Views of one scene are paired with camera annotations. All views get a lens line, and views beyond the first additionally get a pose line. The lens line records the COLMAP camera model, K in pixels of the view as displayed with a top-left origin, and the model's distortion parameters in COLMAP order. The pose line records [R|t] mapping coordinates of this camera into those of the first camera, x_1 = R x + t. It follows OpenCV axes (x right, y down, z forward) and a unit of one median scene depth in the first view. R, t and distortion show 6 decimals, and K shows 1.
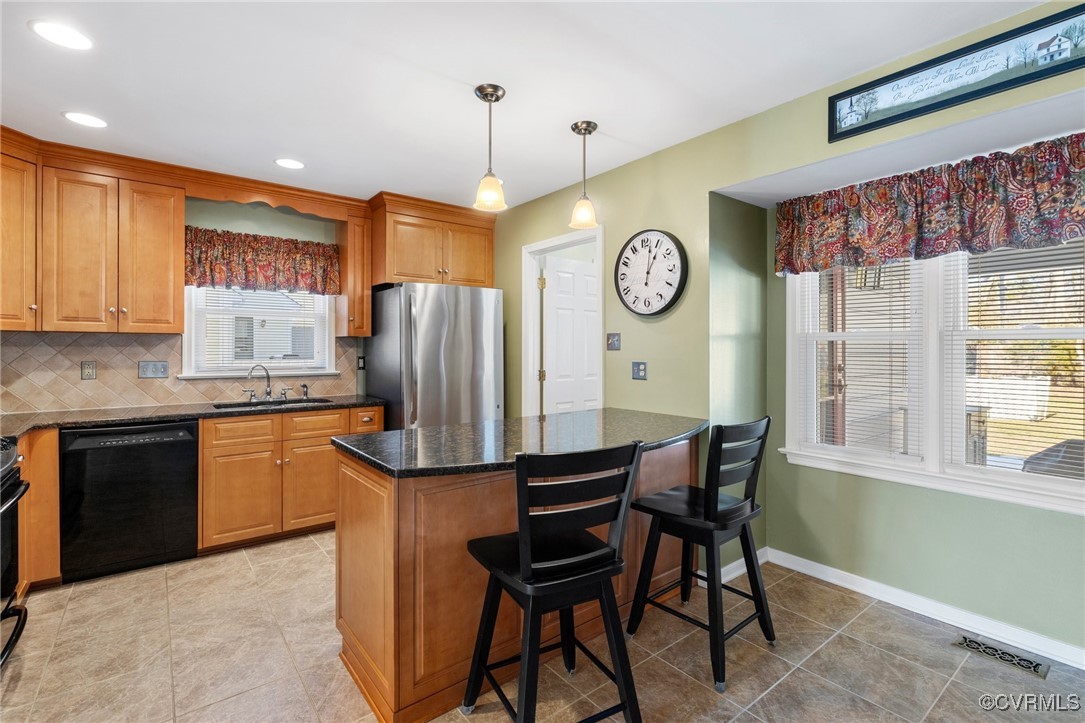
lens RADIAL K [[497.7, 0, 545.6], [0, 497.7, 347.9], [0, 0, 1]] dist [-0.003345, -0.000338]
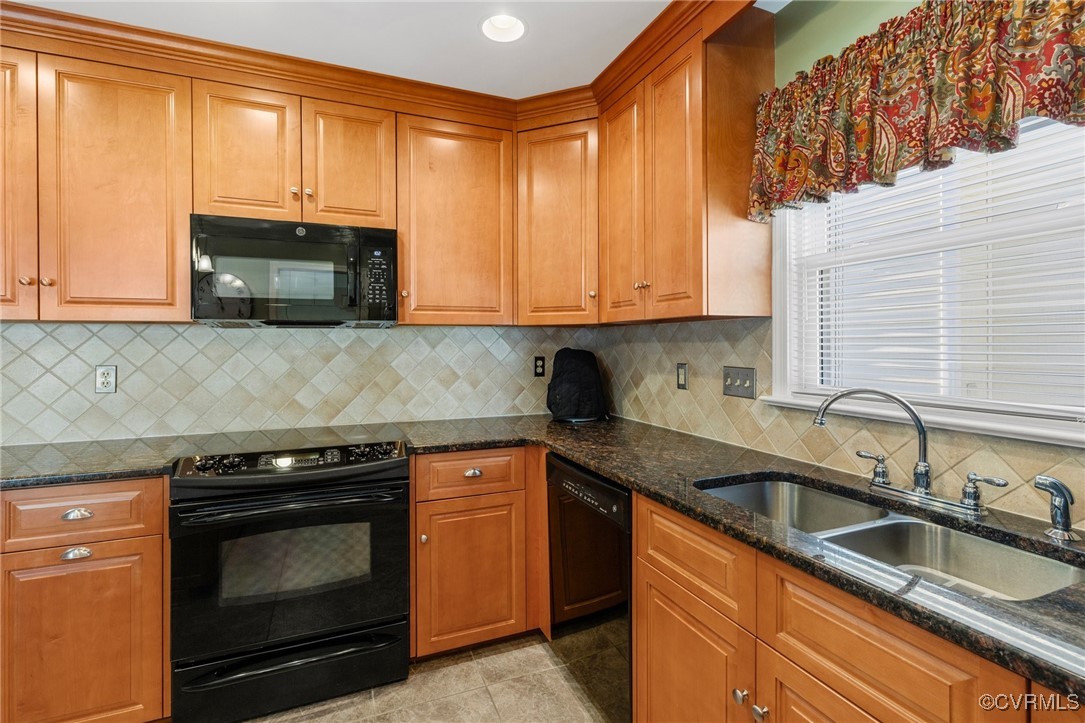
lens RADIAL K [[497.7, 0, 548.8], [0, 497.7, 346.2], [0, 0, 1]] dist [-0.003345, -0.000338]
pose [[-0.287151, 0.001201, -0.957885, -0.208802], [0.004711, 0.999989, -0.000159, 0.002490], [0.957874, -0.004559, -0.287153, 1.056419]]
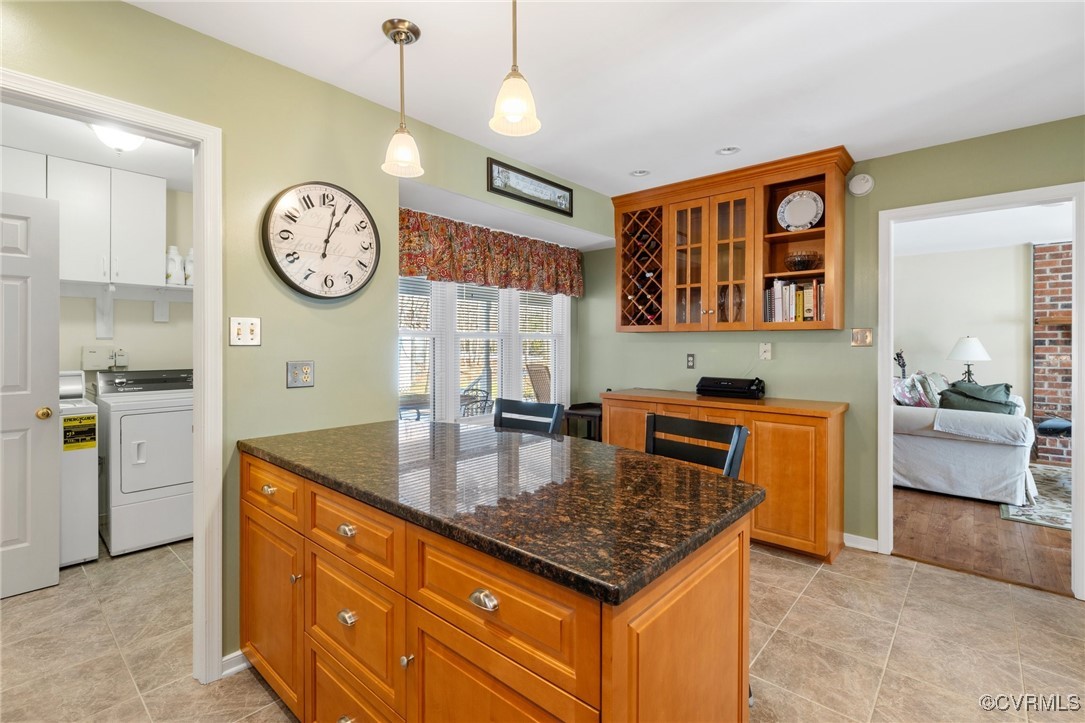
lens RADIAL K [[497.7, 0, 526.6], [0, 497.7, 345.1], [0, 0, 1]] dist [-0.003345, -0.000338]
pose [[-0.165083, -0.003486, 0.986274, -0.583671], [-0.006441, 0.999976, 0.002457, -0.000655], [-0.986259, -0.005947, -0.165101, 0.846482]]
